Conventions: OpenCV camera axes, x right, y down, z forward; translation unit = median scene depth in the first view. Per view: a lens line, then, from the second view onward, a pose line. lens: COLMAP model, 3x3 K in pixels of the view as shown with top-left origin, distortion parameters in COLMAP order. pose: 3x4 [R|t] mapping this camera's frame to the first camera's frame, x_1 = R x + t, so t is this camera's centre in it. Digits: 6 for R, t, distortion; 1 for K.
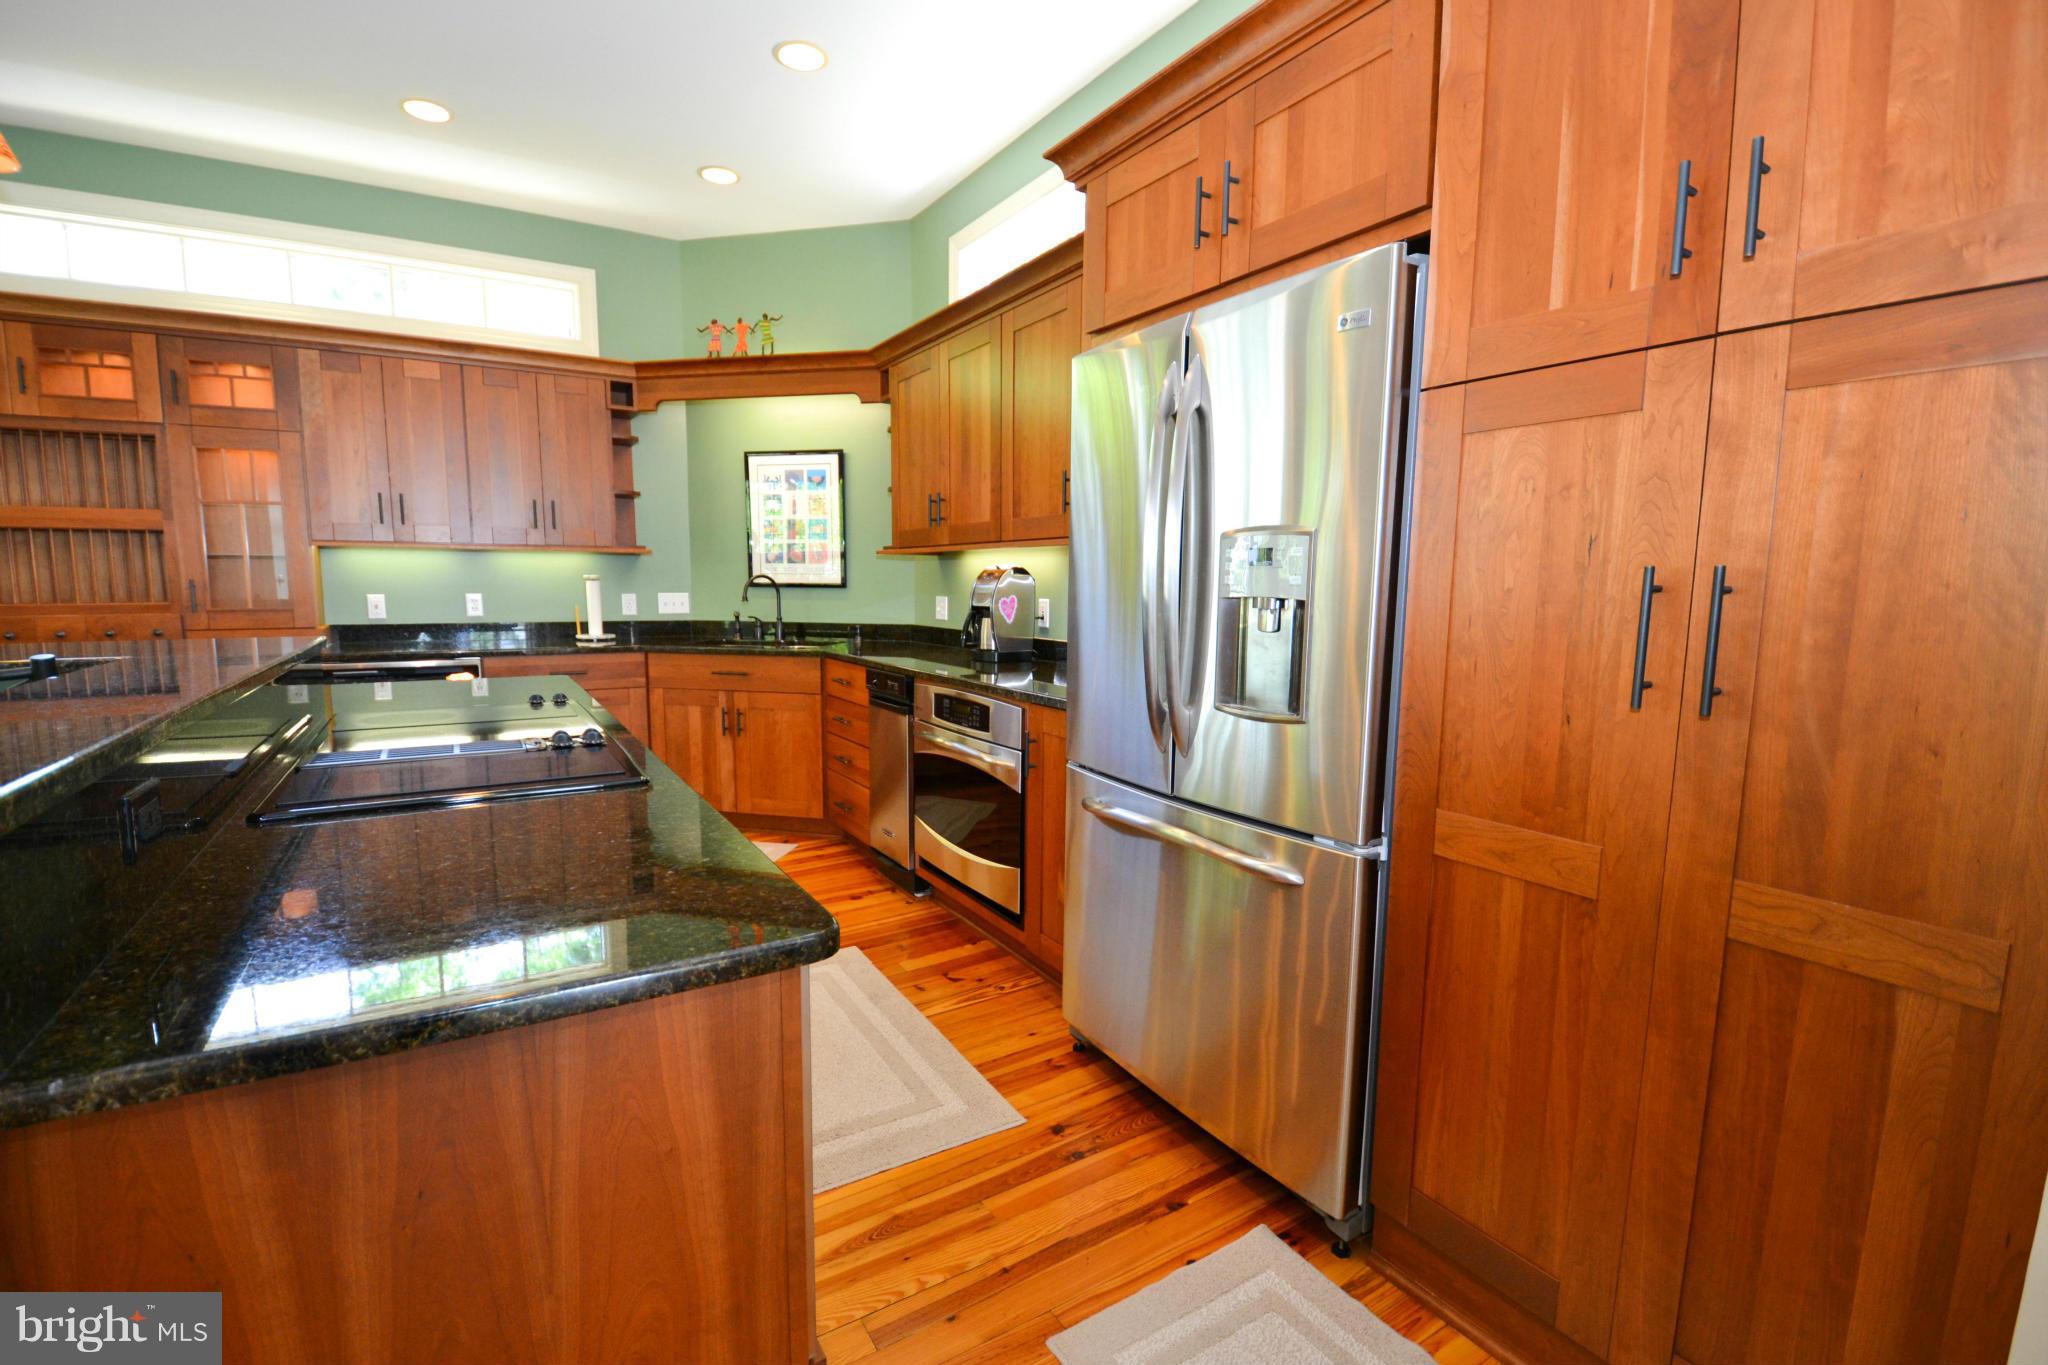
lens RADIAL K [[917.1, 0, 1024.0], [0, 917.1, 693.3], [0, 0, 1]] dist [0.012740, -0.001024]
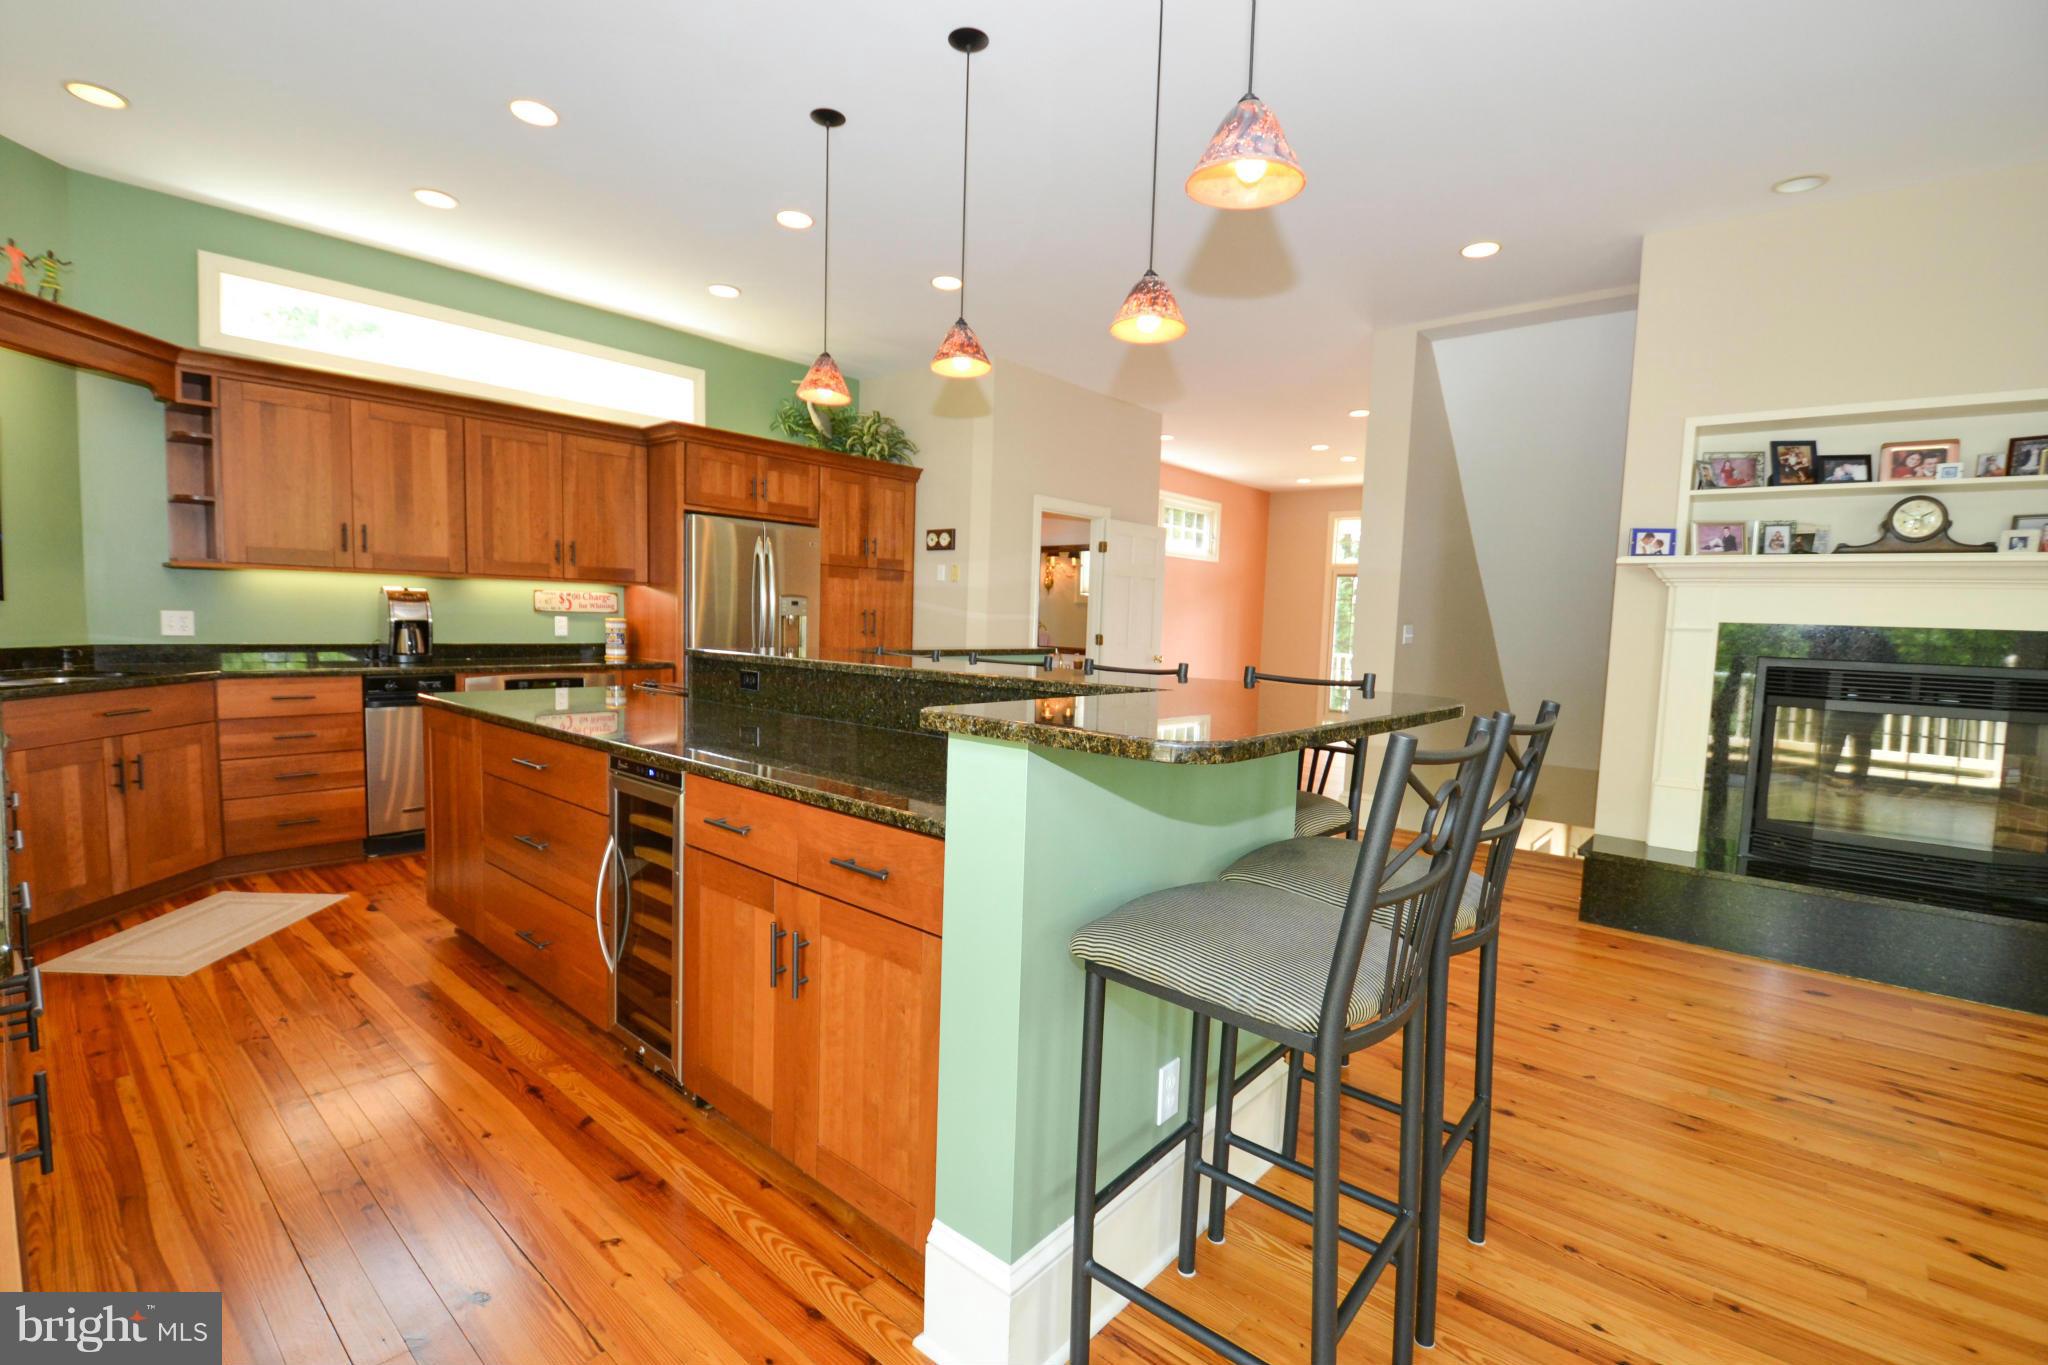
lens RADIAL K [[912.5, 0, 1022.0], [0, 912.5, 688.6], [0, 0, 1]] dist [-0.015845, -0.001063]
pose [[-0.305284, -0.095648, 0.947446, -1.539414], [0.079809, 0.988873, 0.125546, -0.092885], [-0.948911, 0.113941, -0.294253, 0.585482]]
